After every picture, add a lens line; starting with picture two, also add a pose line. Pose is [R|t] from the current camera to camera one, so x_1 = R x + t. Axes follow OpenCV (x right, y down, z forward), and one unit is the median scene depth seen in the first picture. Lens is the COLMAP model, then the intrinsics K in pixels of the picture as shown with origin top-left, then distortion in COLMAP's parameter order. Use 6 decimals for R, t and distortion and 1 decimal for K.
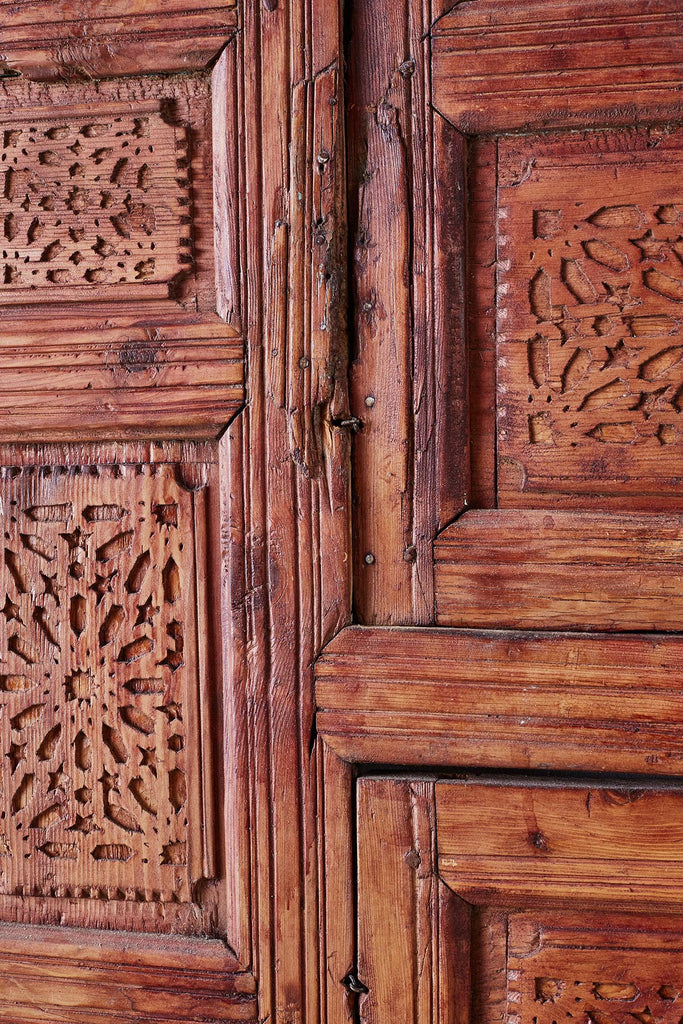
lens RADIAL K [[1535.2, 0, 342.1], [0, 1535.2, 508.0], [0, 0, 1]] dist [-0.030885, 0.000000]
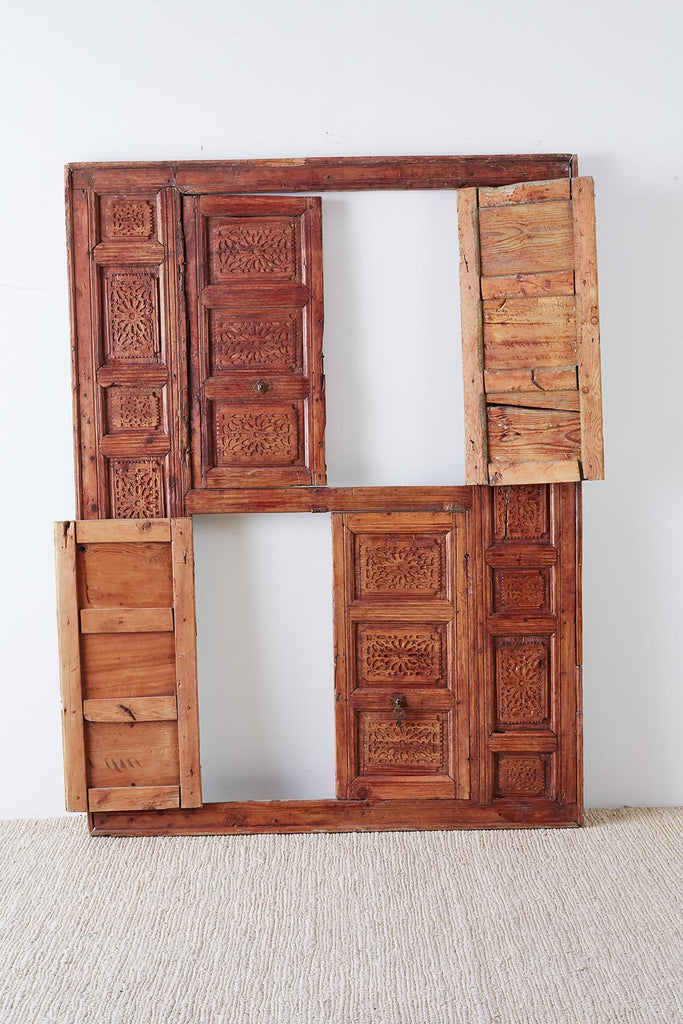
lens RADIAL K [[1535.2, 0, 340.8], [0, 1535.2, 510.9], [0, 0, 1]] dist [-0.030885, 0.000000]
pose [[0.958631, -0.036134, 0.282348, -1.032717], [0.023254, 0.998536, 0.048837, -0.101797], [-0.283699, -0.040252, 0.958068, -4.404624]]
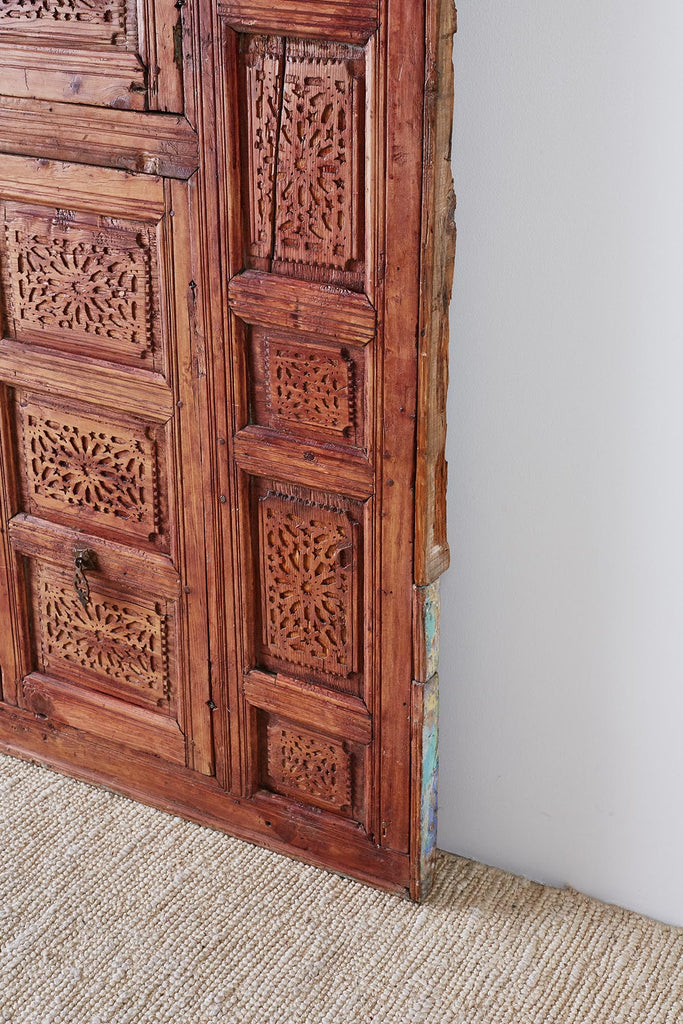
lens RADIAL K [[1535.2, 0, 325.4], [0, 1535.2, 532.8], [0, 0, 1]] dist [-0.030885, 0.000000]
pose [[0.966706, 0.110861, -0.230629, 1.724983], [-0.011471, 0.919148, 0.393746, -0.235313], [0.255634, -0.377991, 0.889817, -1.428185]]
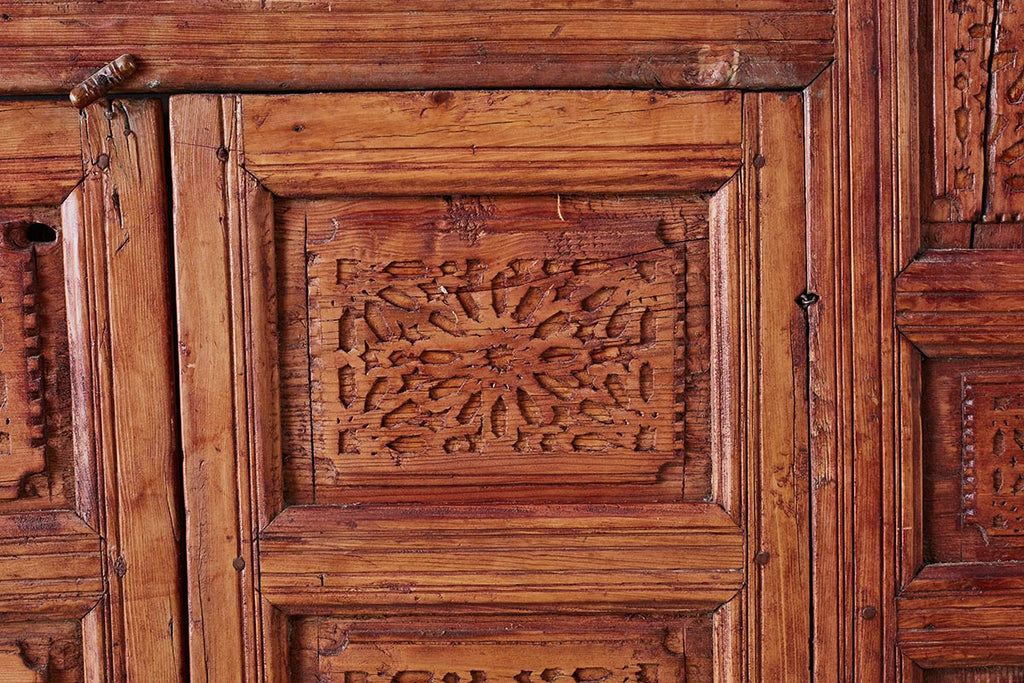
lens RADIAL K [[1535.2, 0, 543.0], [0, 1535.2, 333.2], [0, 0, 1]] dist [-0.030885, 0.000000]
pose [[0.952431, -0.039182, 0.302226, 0.401741], [0.027105, 0.998661, 0.044054, 0.308251], [-0.303547, -0.033766, 0.952218, -0.317899]]
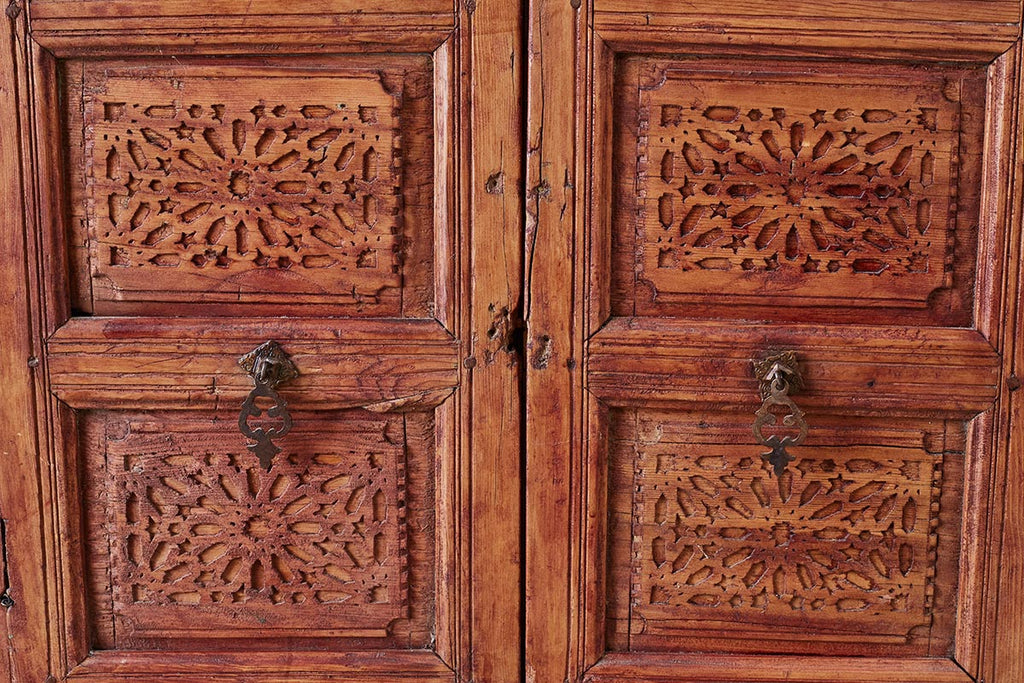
lens RADIAL K [[1535.2, 0, 528.0], [0, 1535.2, 345.1], [0, 0, 1]] dist [-0.030885, 0.000000]
pose [[0.968325, -0.040071, 0.246456, 0.144762], [0.000195, 0.987160, 0.159733, 0.612512], [-0.249692, -0.154625, 0.955900, -0.452169]]
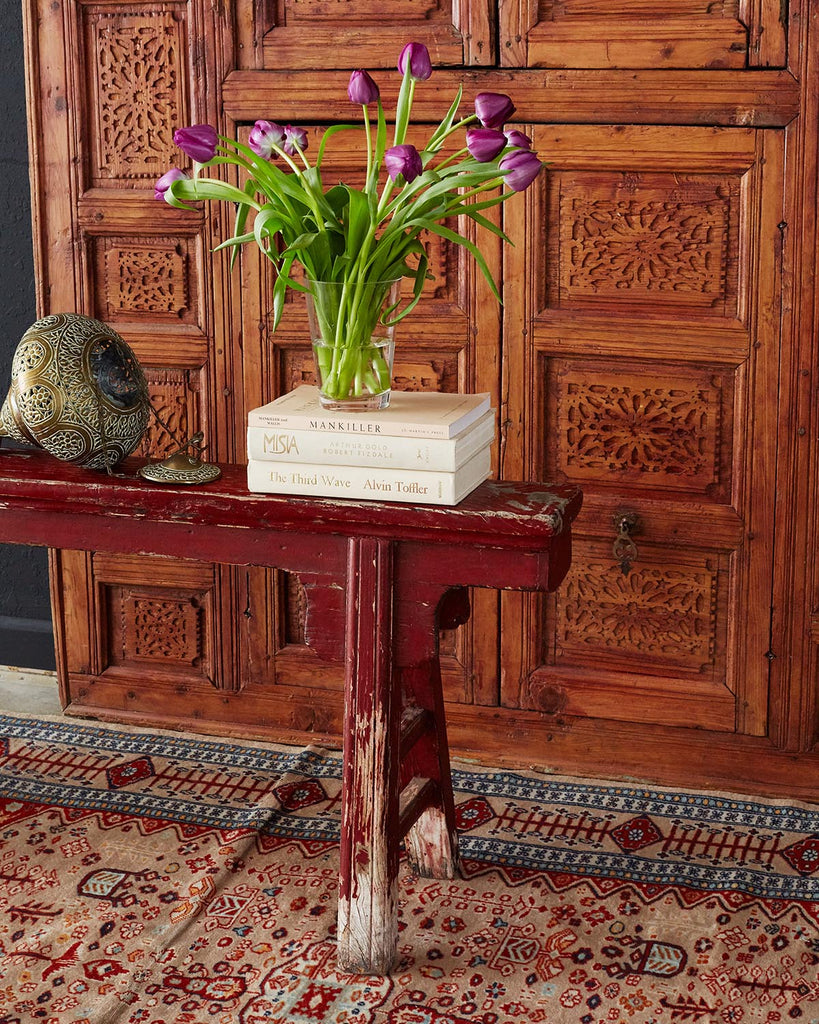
lens RADIAL K [[1869.7, 0, 403.7], [0, 1869.7, 455.1], [0, 0, 1]] dist [-0.020372, 0.000000]
pose [[0.998540, 0.008741, -0.053310, 0.492629], [0.000171, 0.986304, 0.164935, 0.204280], [0.054022, -0.164703, 0.984863, -2.398722]]
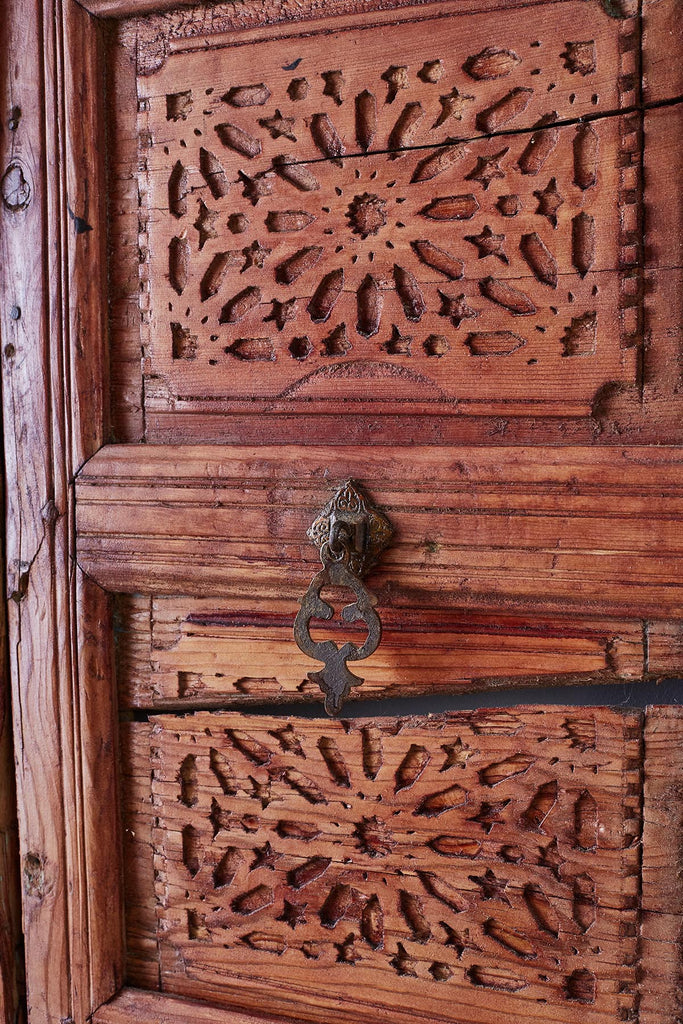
lens RADIAL K [[1535.2, 0, 366.6], [0, 1535.2, 506.9], [0, 0, 1]] dist [-0.030885, 0.000000]
pose [[0.987415, 0.009220, -0.157881, 0.830404], [0.002261, 0.997374, 0.072382, -0.343747], [0.158134, -0.071828, 0.984802, 0.006554]]
